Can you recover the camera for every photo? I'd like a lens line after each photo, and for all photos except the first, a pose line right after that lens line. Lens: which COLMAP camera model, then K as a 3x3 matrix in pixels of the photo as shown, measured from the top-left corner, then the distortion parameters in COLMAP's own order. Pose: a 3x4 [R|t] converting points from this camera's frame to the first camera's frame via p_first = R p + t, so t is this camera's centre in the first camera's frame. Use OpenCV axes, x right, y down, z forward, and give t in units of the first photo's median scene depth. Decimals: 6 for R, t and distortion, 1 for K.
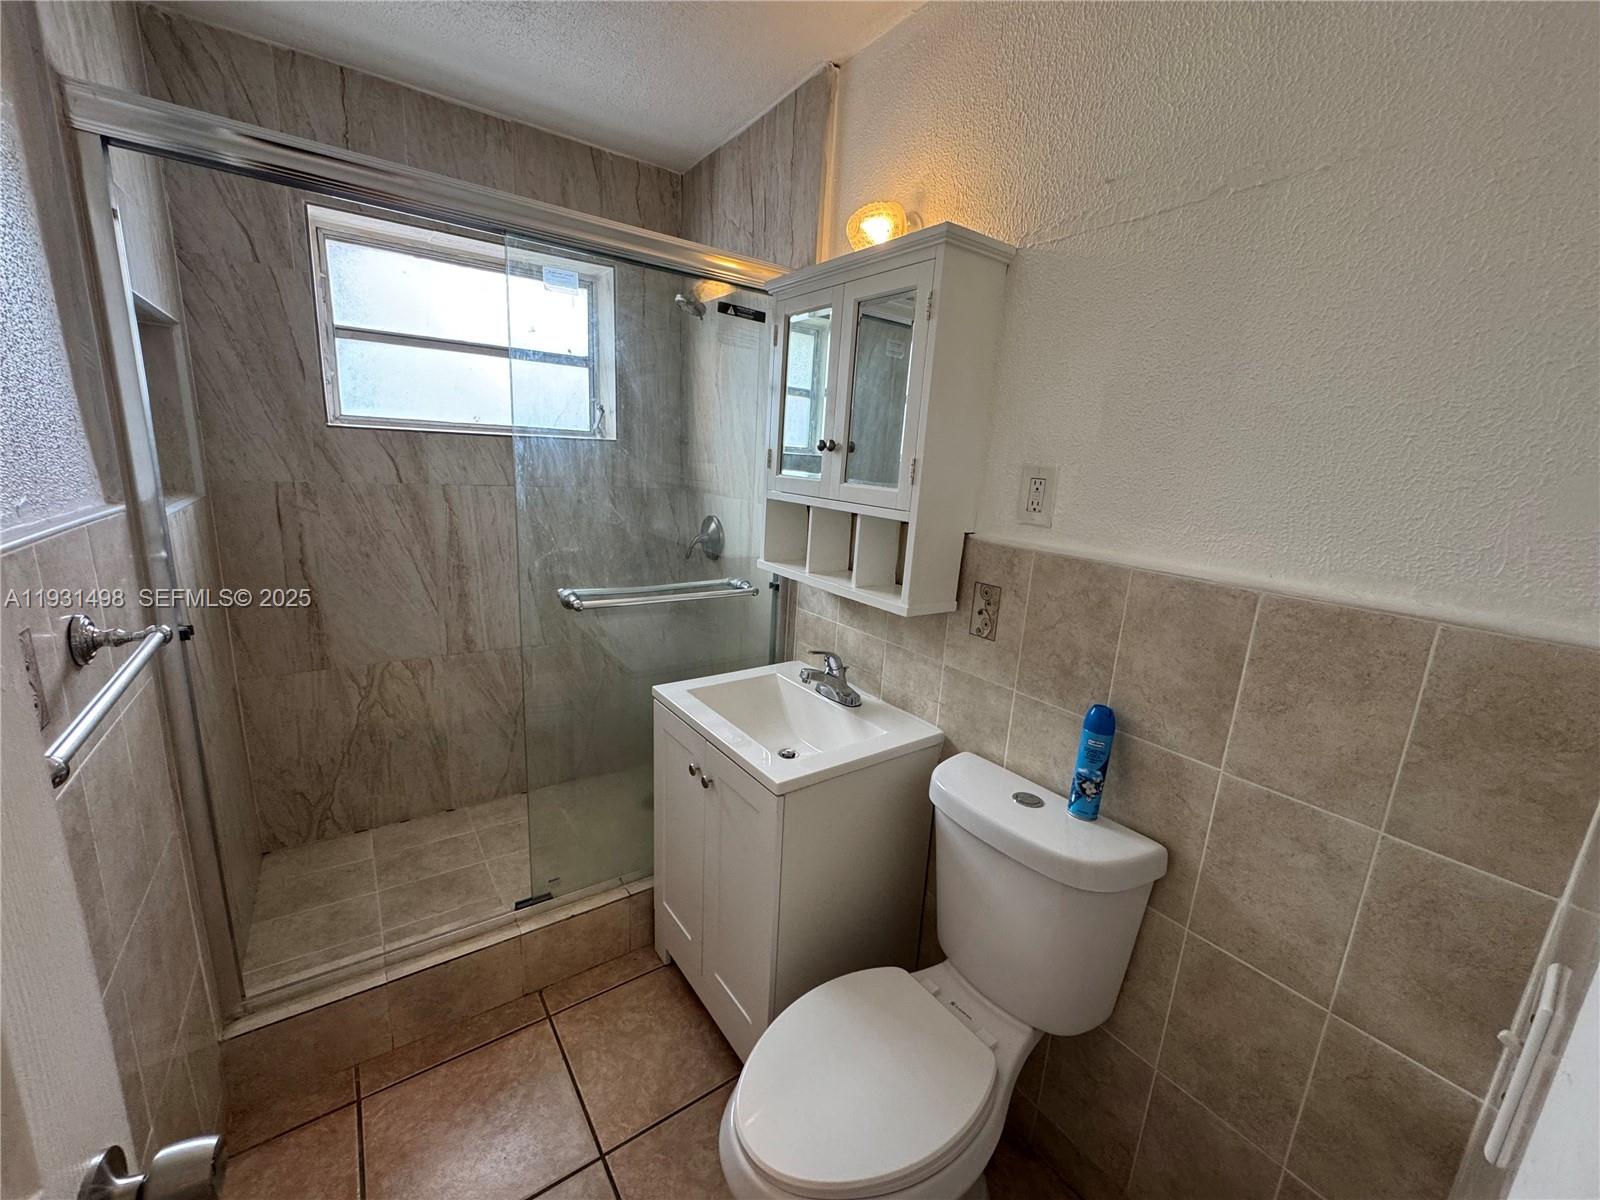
lens RADIAL K [[637.8, 0, 797.1], [0, 637.8, 603.3], [0, 0, 1]] dist [-0.001511, -0.000295]
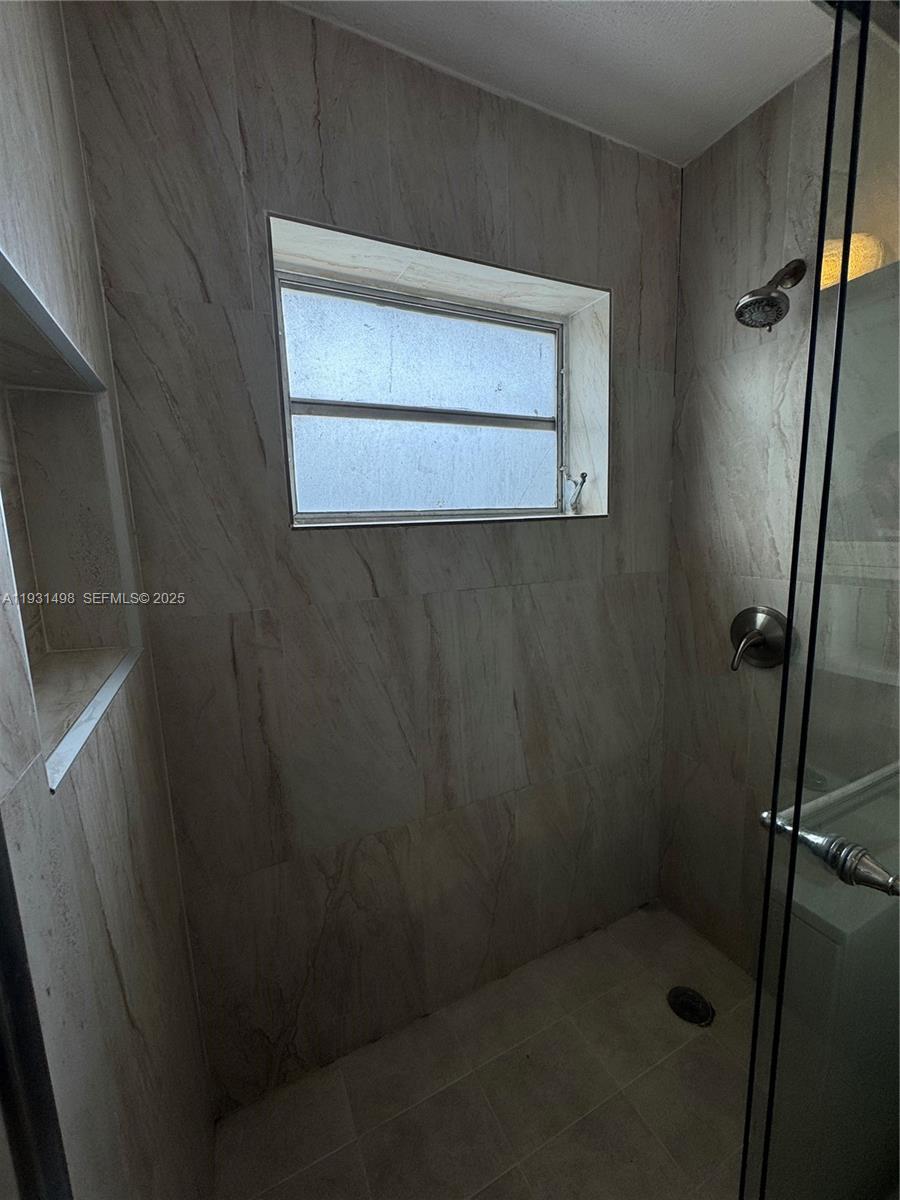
lens RADIAL K [[478.3, 0, 449.1], [0, 478.3, 602.3], [0, 0, 1]] dist [-0.001511, -0.000295]
pose [[0.982452, -0.052945, -0.178844, -0.506871], [0.042088, 0.997064, -0.063970, -0.166209], [0.181706, 0.055320, 0.981796, 0.547365]]
